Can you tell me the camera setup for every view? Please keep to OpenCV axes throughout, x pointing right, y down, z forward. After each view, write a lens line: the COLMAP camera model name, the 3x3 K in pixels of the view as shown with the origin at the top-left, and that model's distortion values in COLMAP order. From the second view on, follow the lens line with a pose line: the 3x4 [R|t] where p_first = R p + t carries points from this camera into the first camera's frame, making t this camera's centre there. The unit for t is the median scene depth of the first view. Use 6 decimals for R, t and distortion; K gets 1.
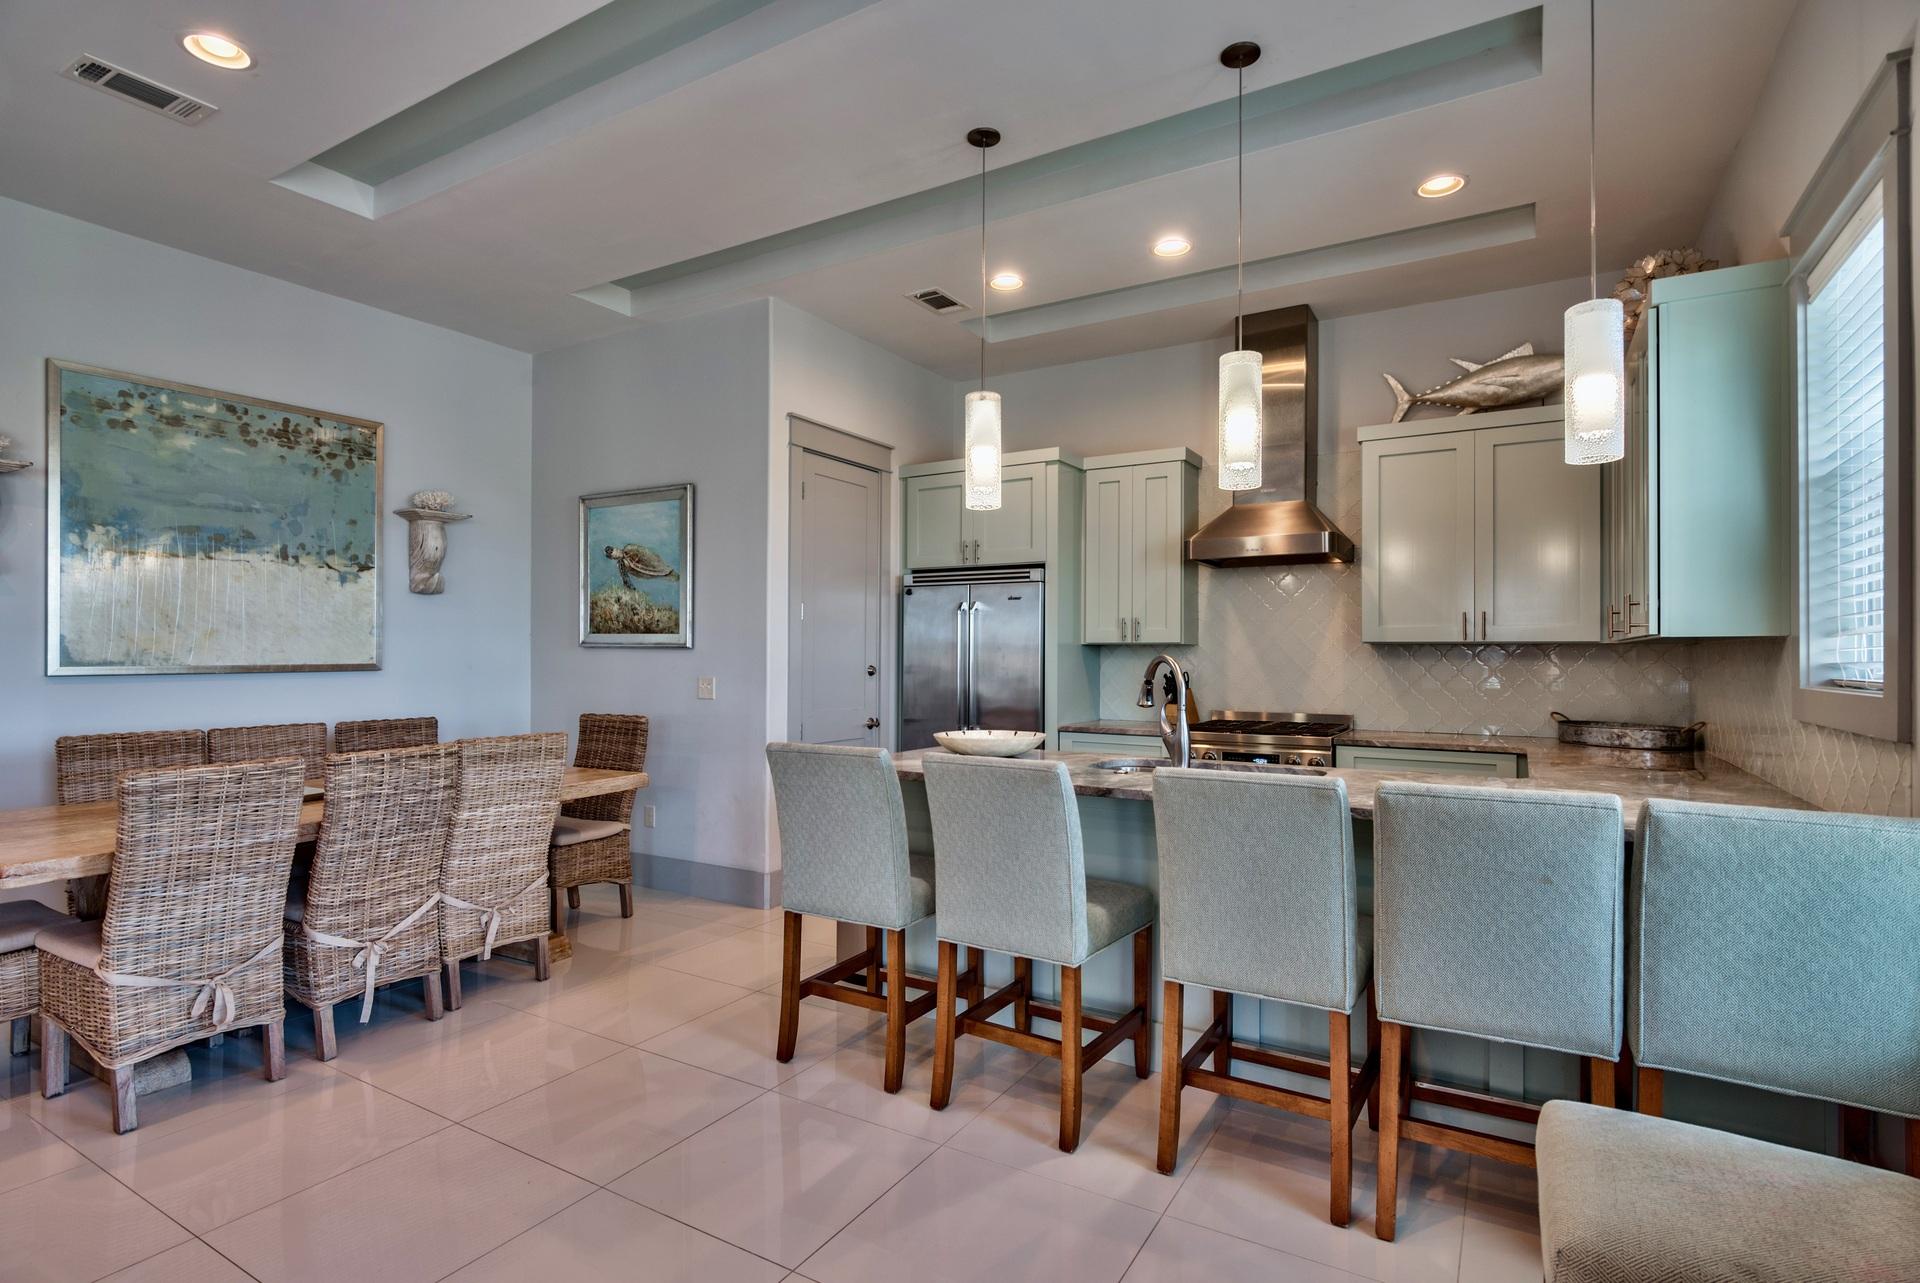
lens RADIAL K [[945.3, 0, 934.4], [0, 945.3, 647.8], [0, 0, 1]] dist [-0.004795, -0.001553]
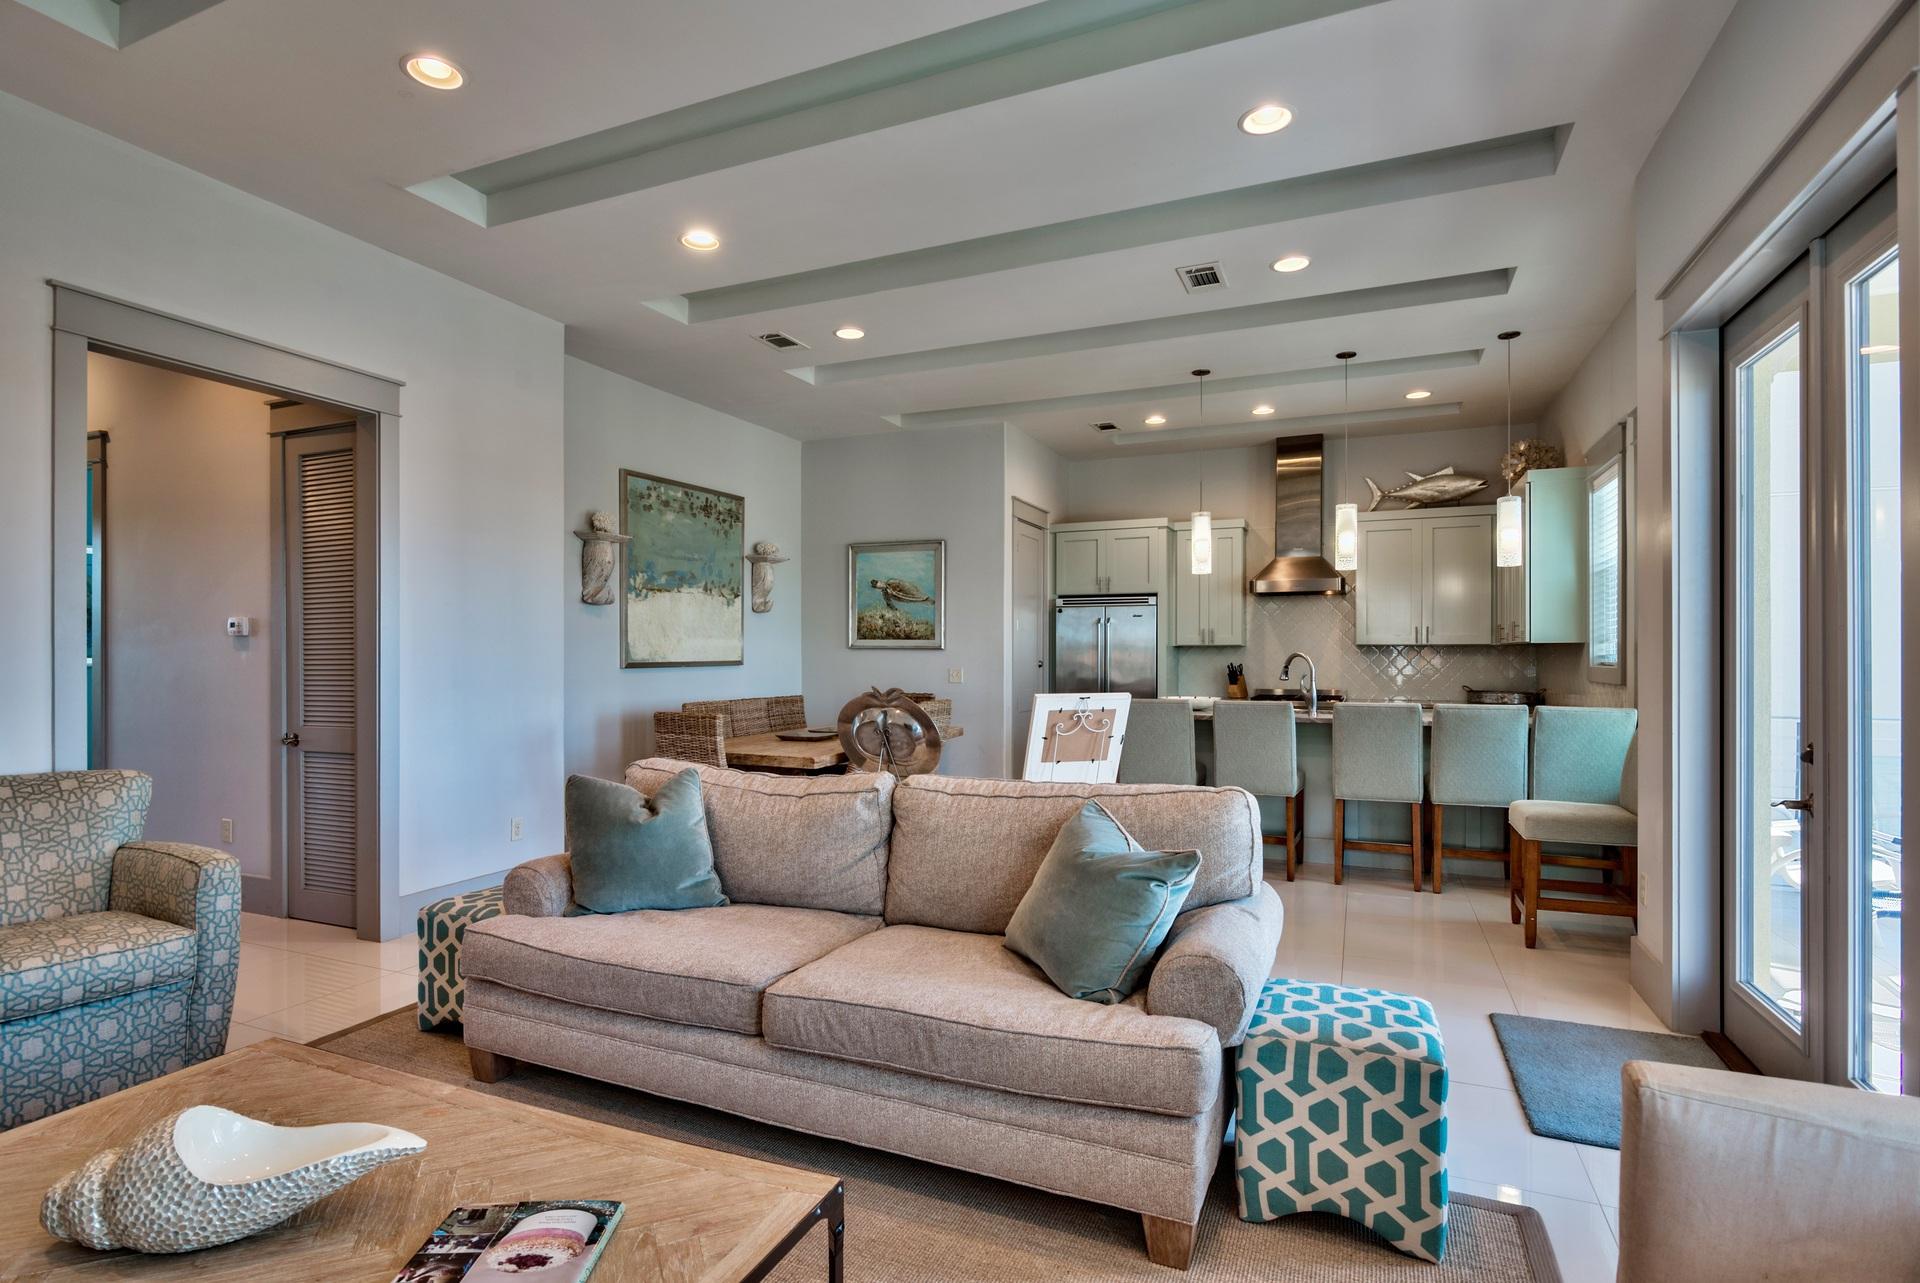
lens RADIAL K [[945.3, 0, 978.2], [0, 945.3, 654.6], [0, 0, 1]] dist [-0.004795, -0.001553]
pose [[0.986901, -0.004224, 0.161270, -0.534872], [0.002784, 0.999954, 0.009159, -0.005639], [-0.161301, -0.008590, 0.986868, -0.597143]]
